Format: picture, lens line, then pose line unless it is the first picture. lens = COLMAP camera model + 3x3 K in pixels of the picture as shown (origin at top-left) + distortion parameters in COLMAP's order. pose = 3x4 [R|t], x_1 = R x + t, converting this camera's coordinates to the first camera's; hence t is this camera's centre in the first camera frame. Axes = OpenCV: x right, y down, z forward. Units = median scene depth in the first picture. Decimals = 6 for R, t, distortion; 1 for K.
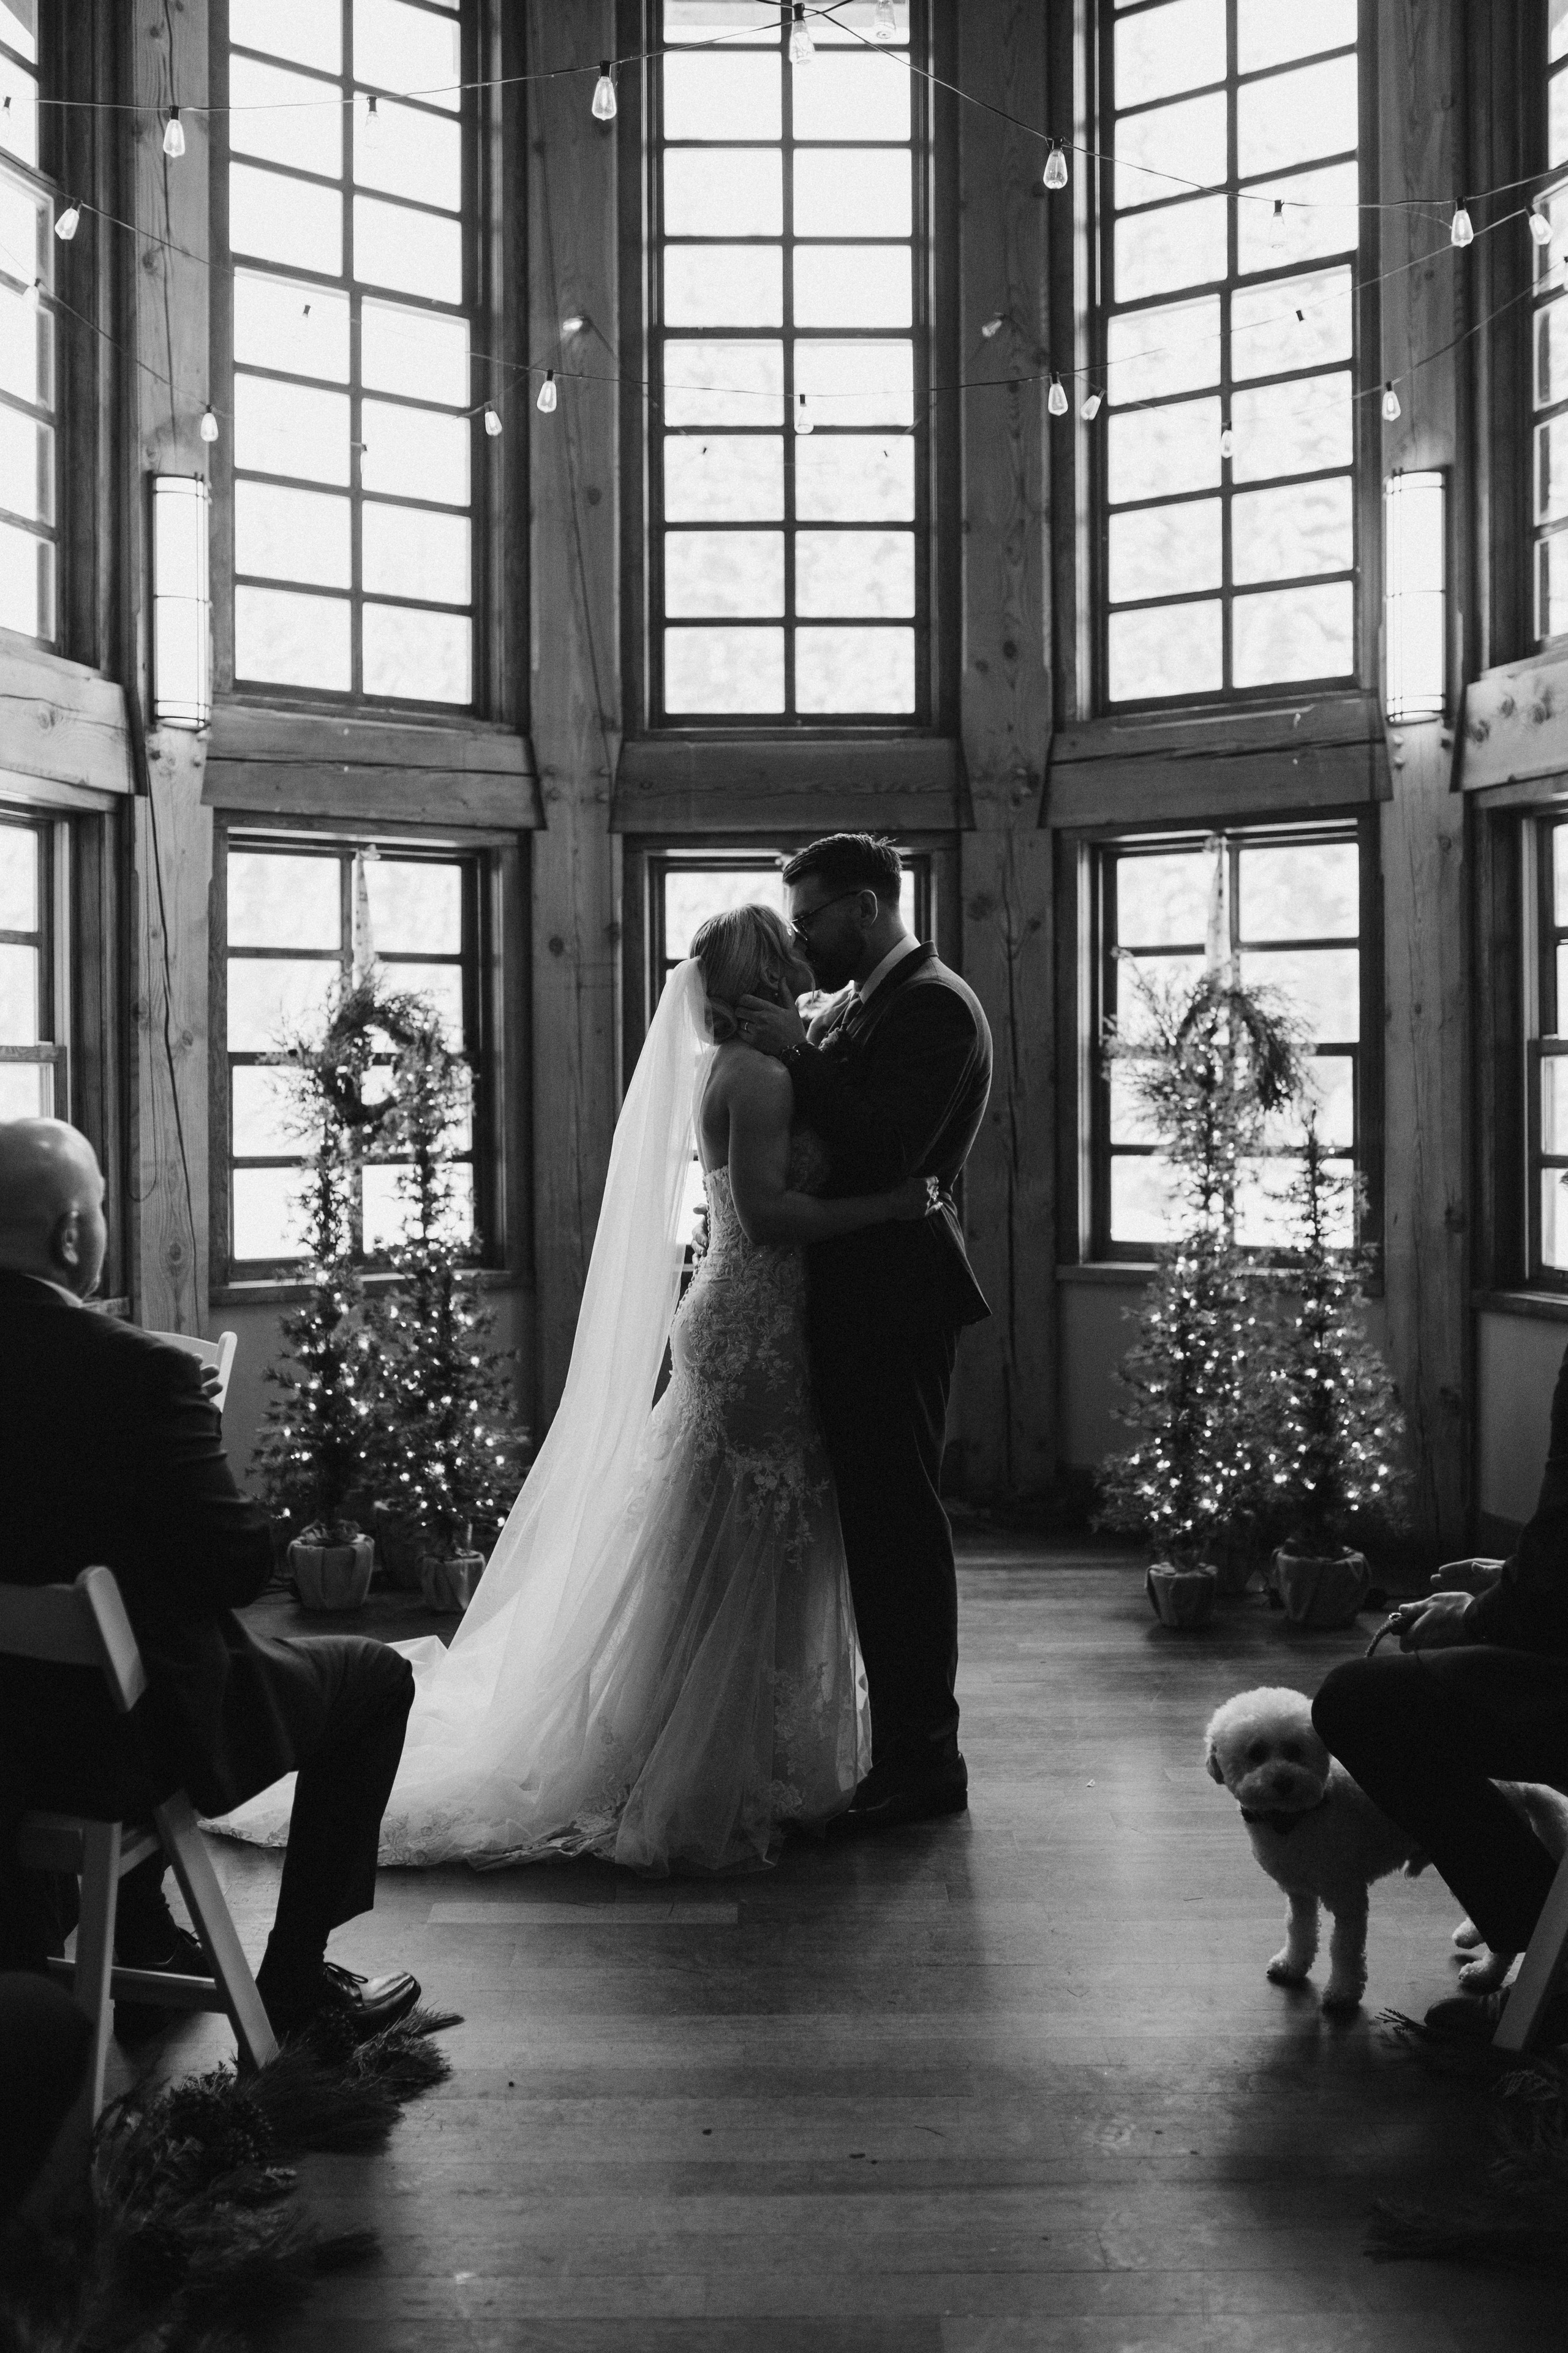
lens RADIAL K [[2420.1, 0, 769.9], [0, 2420.1, 1137.7], [0, 0, 1]] dist [-0.053053, 0.095163]
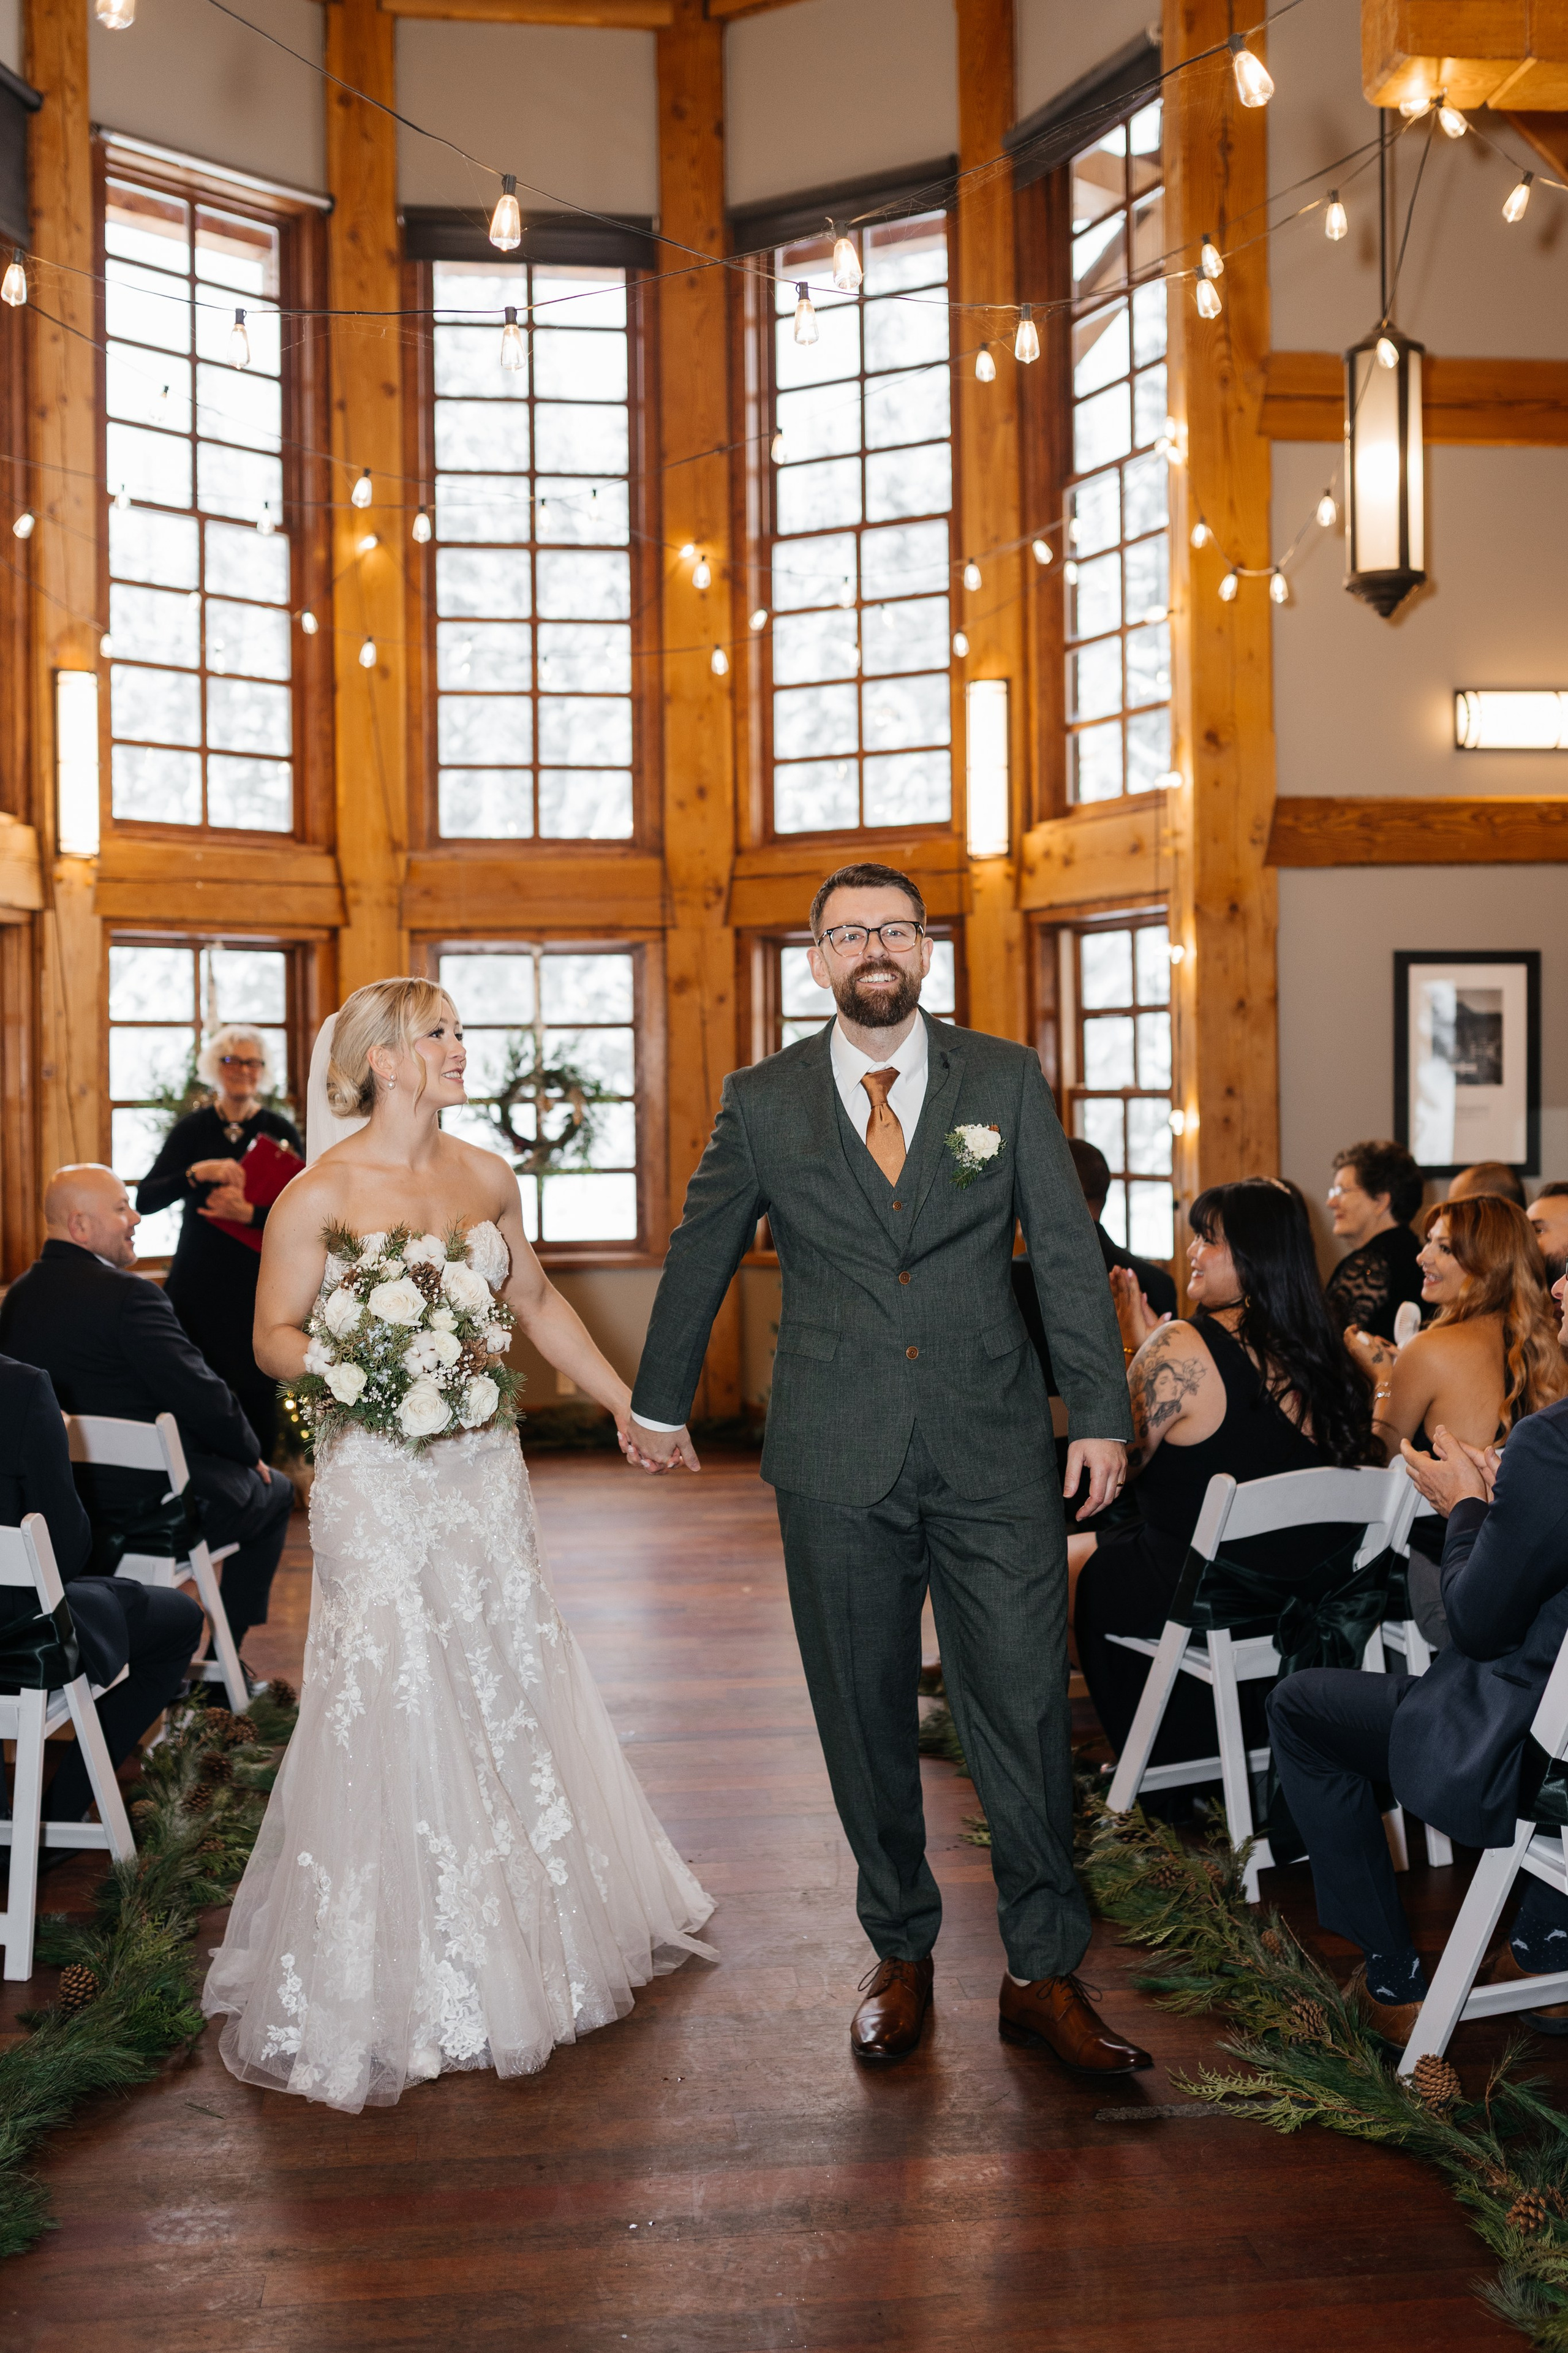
lens RADIAL K [[2451.1, 0, 798.9], [0, 2451.1, 1111.4], [0, 0, 1]] dist [0.002990, 0.014378]
pose [[0.993152, -0.006458, 0.116647, -0.006813], [0.007774, 0.999911, -0.010829, -0.011491], [-0.116566, 0.011662, 0.993114, -0.368786]]
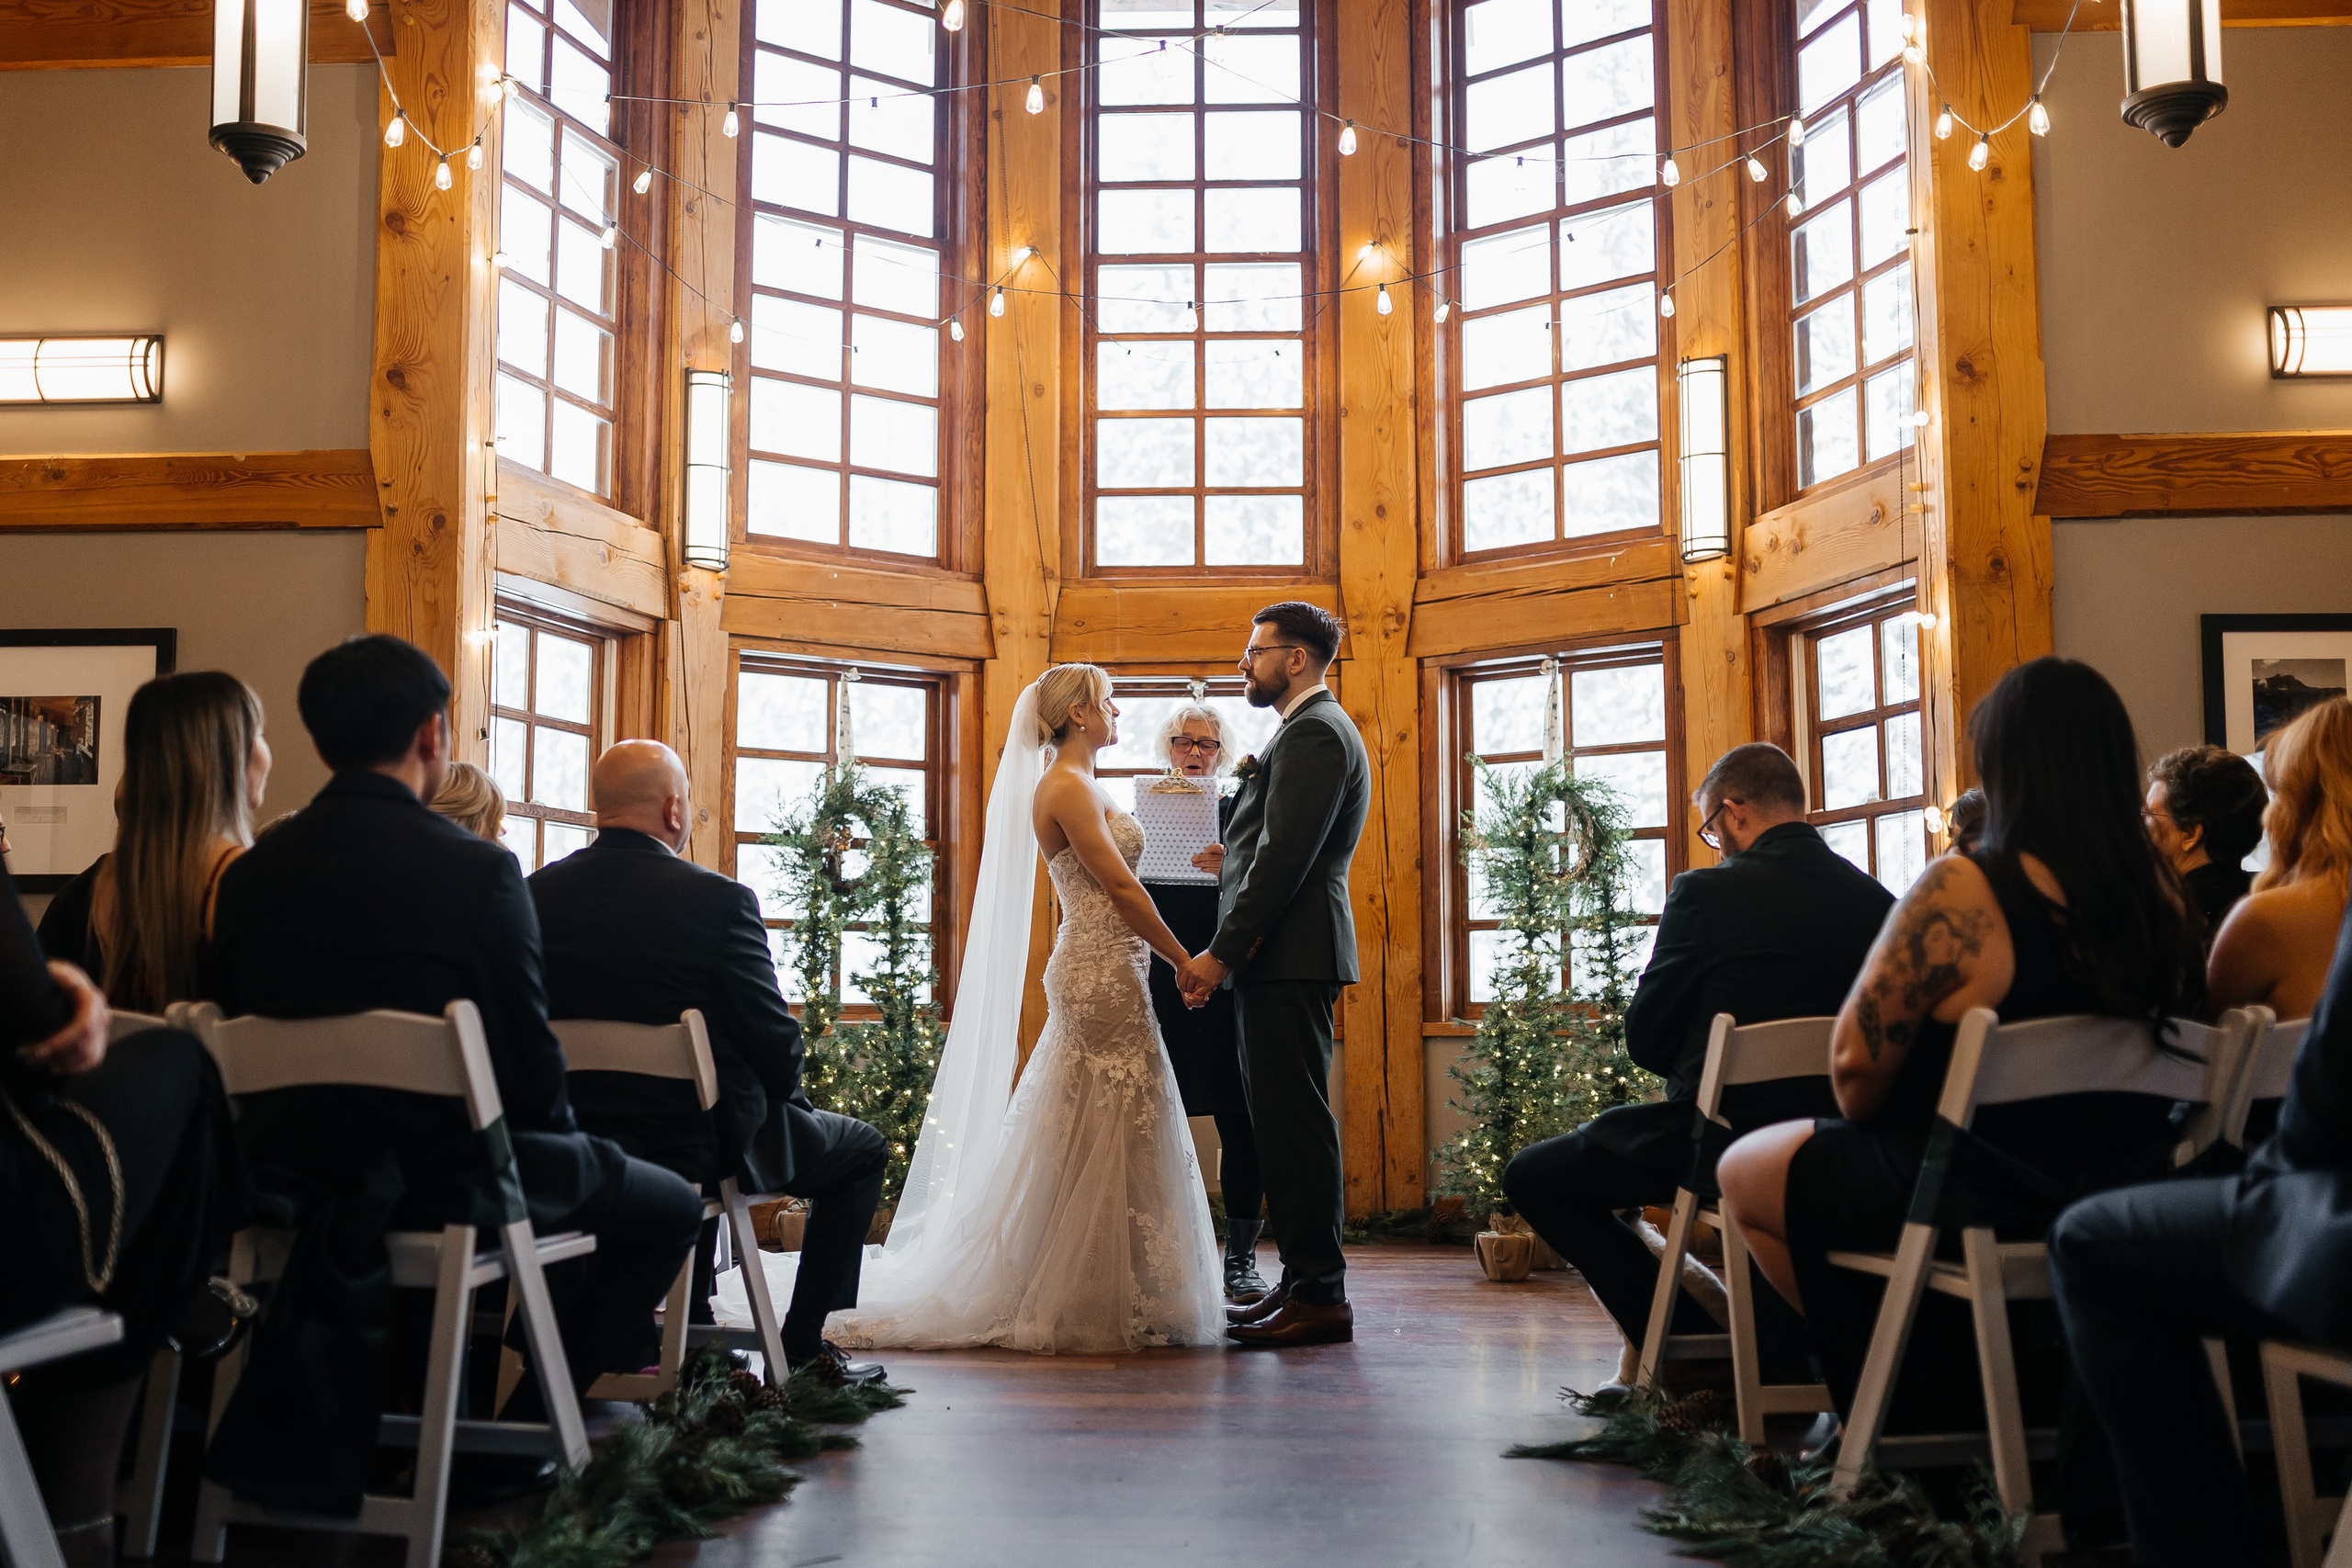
lens RADIAL K [[2522.3, 0, 1071.9], [0, 2522.3, 776.7], [0, 0, 1]] dist [0.004499, 0.012418]
pose [[0.997746, 0.001695, -0.067079, 0.031783], [-0.009947, 0.992372, -0.122875, 0.091010], [0.066359, 0.123266, 0.990153, -0.256622]]
